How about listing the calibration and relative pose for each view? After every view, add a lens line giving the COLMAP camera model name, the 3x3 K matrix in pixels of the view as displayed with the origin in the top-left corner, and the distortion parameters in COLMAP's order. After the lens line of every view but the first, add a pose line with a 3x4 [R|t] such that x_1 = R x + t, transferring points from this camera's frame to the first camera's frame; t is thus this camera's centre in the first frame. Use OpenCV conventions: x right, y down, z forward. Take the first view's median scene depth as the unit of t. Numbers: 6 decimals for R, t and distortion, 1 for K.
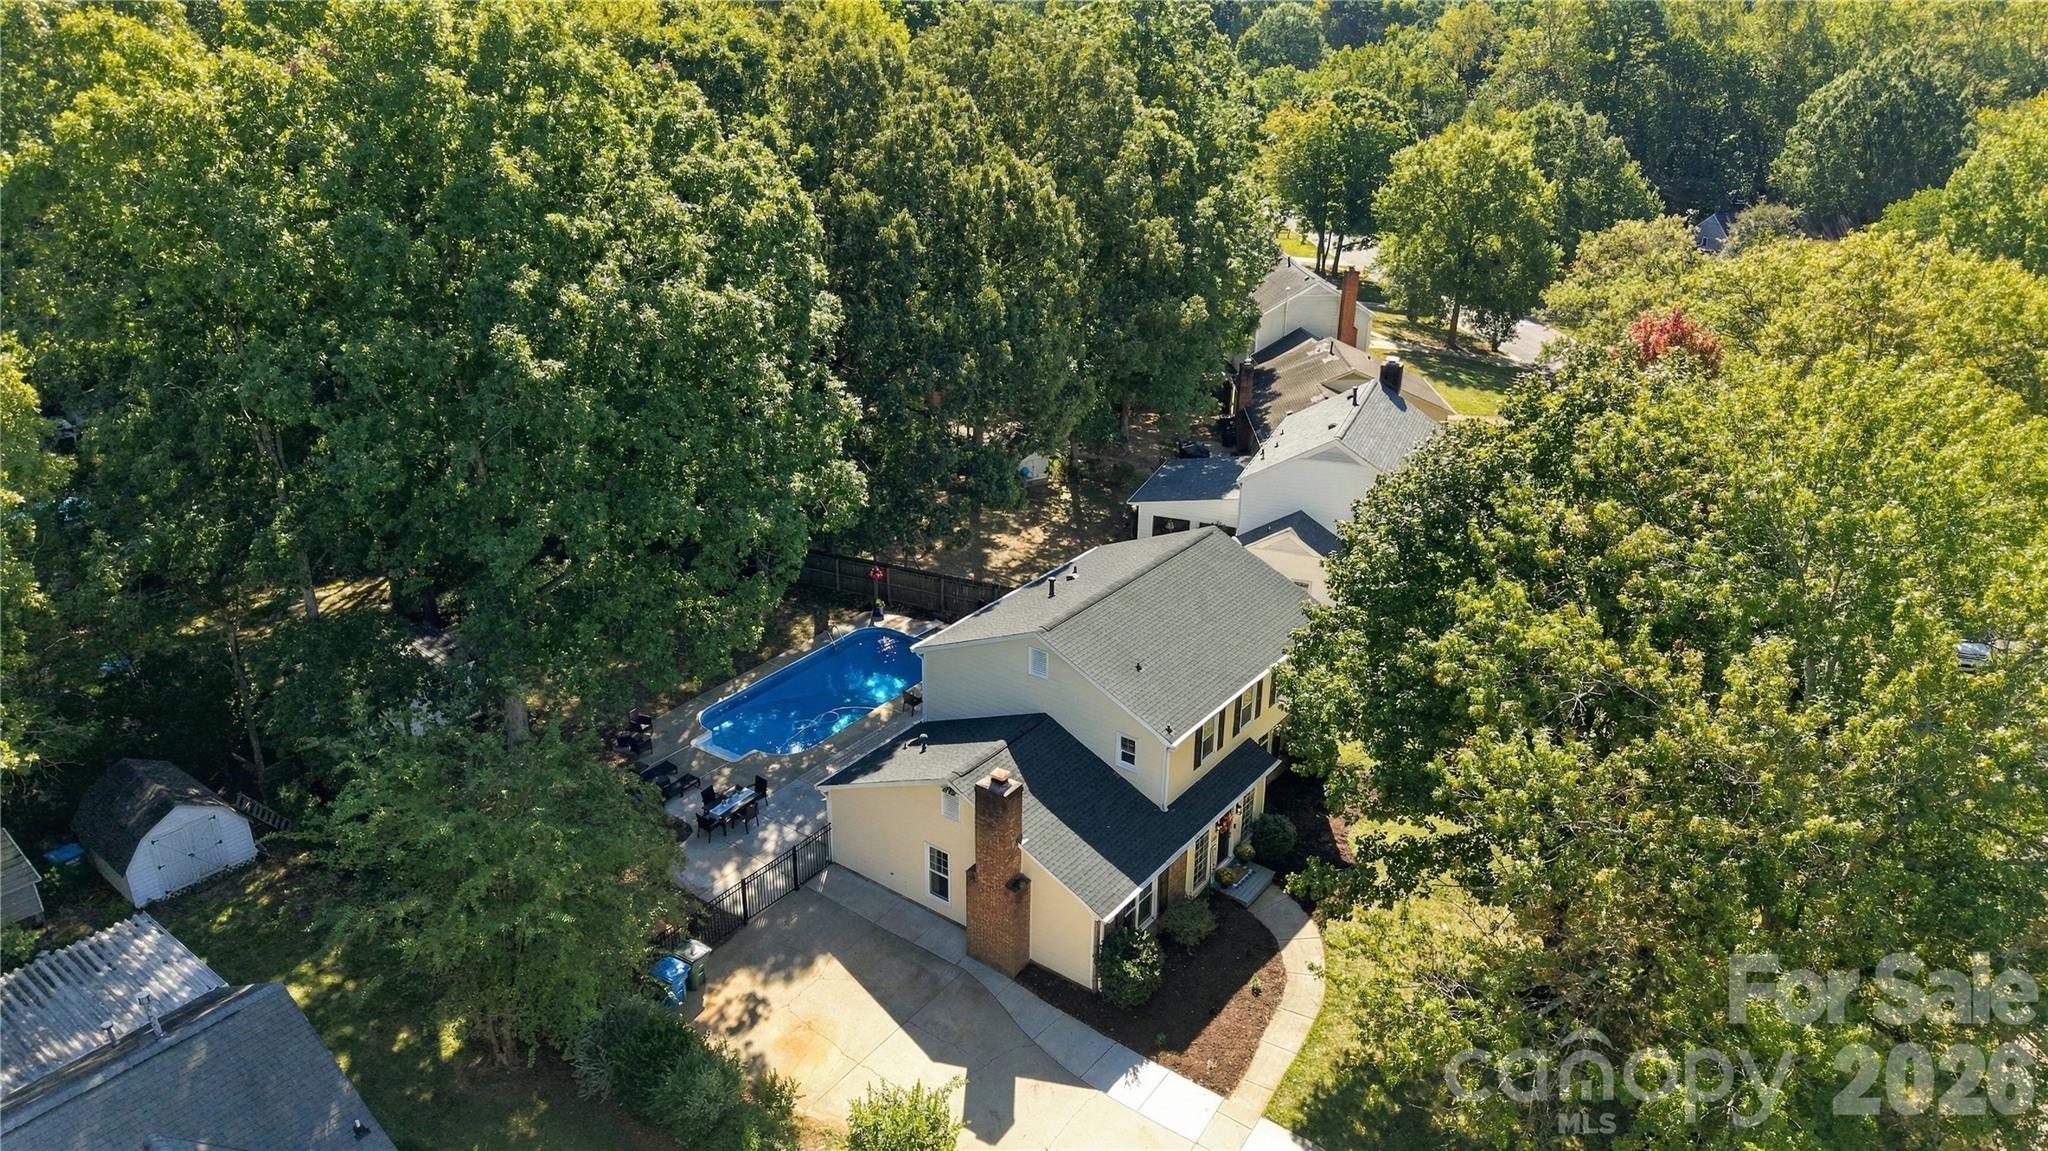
lens RADIAL K [[1303.2, 0, 1024.0], [0, 1303.2, 575.5], [0, 0, 1]] dist [0.059338, -0.068415]
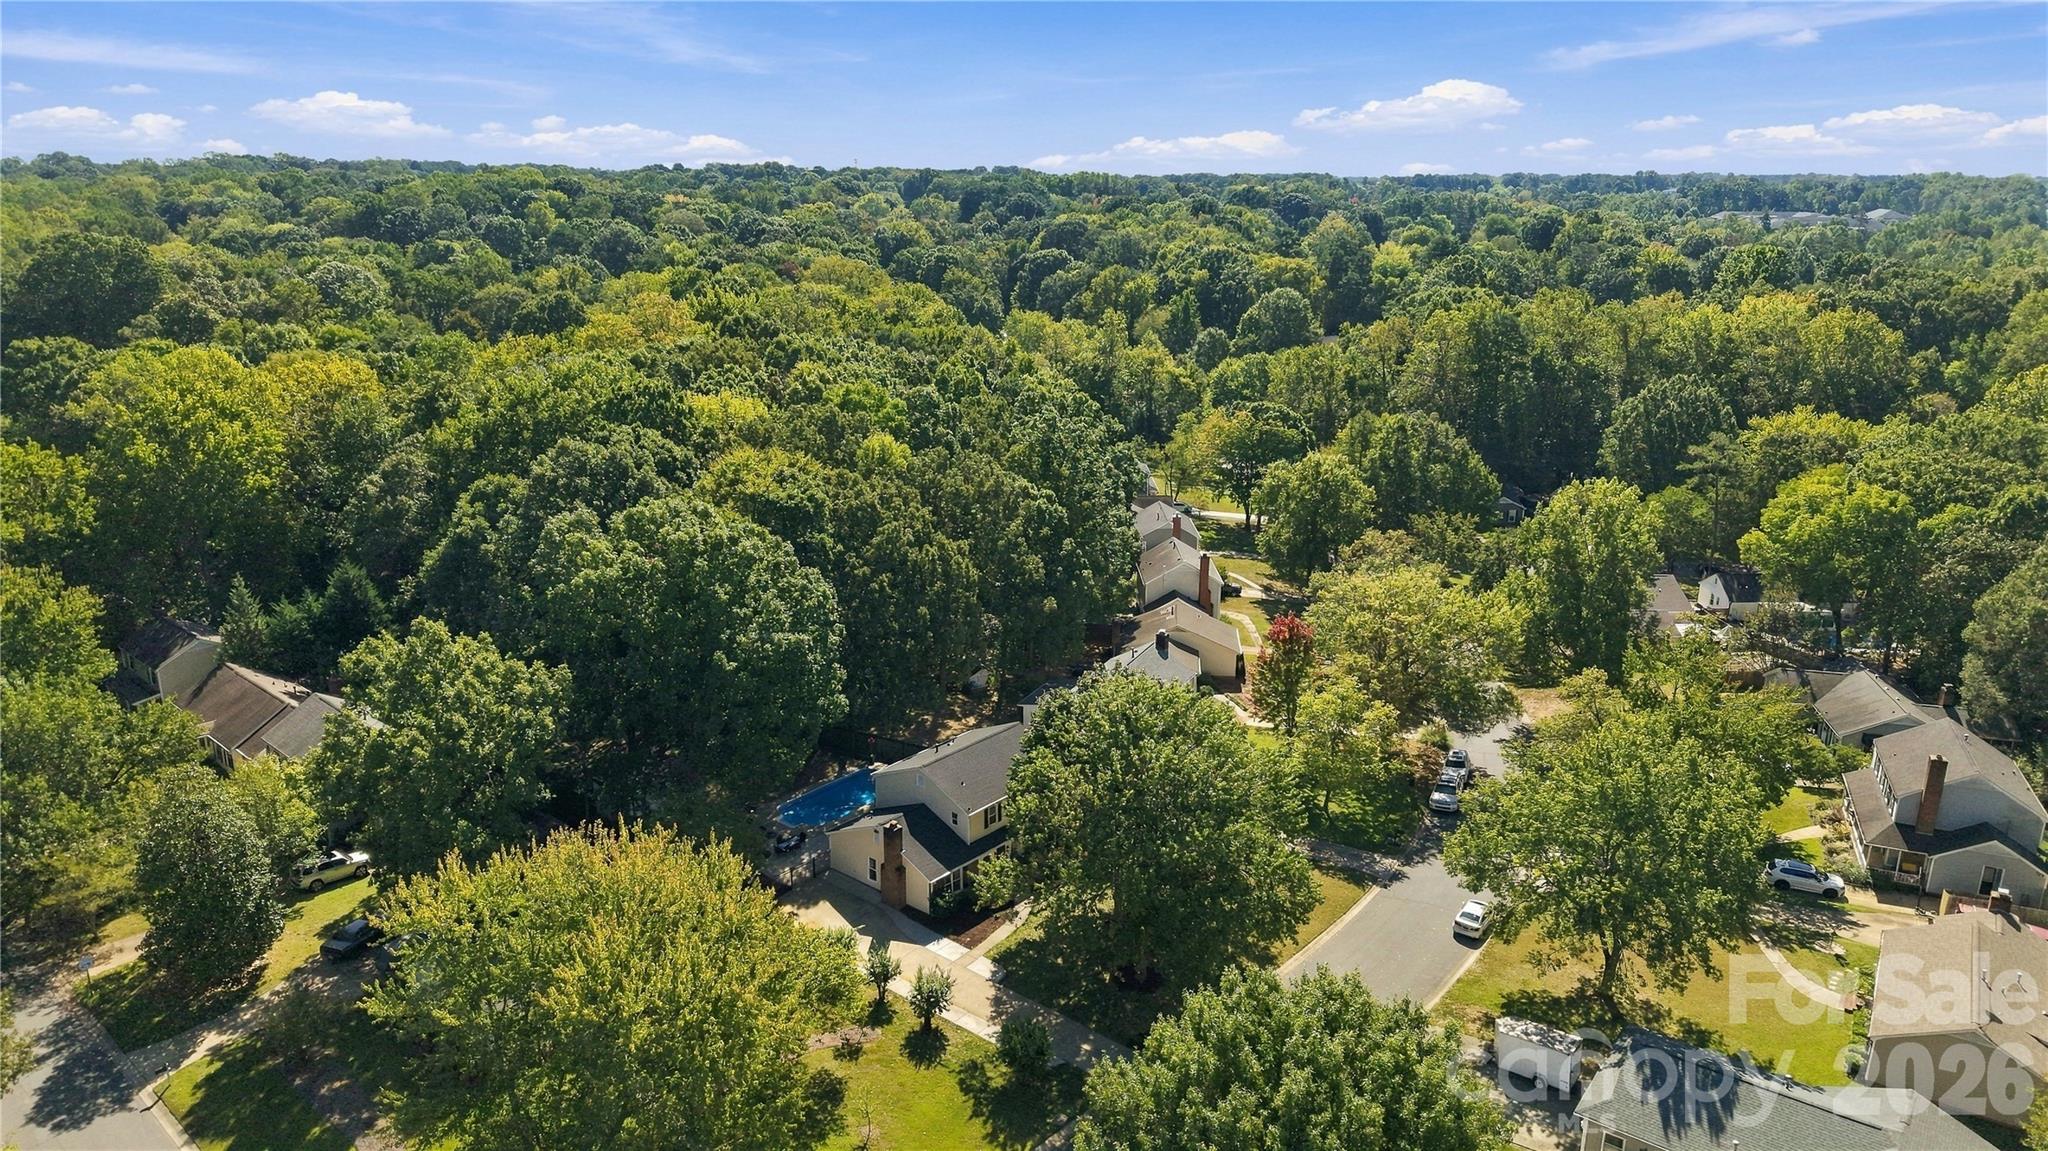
lens RADIAL K [[1303.2, 0, 1024.0], [0, 1303.2, 575.5], [0, 0, 1]] dist [0.059338, -0.068415]
pose [[0.997286, 0.017672, -0.071478, 0.366788], [-0.027035, 0.990850, -0.132231, 0.007015], [0.068487, 0.133805, 0.988638, -1.392368]]
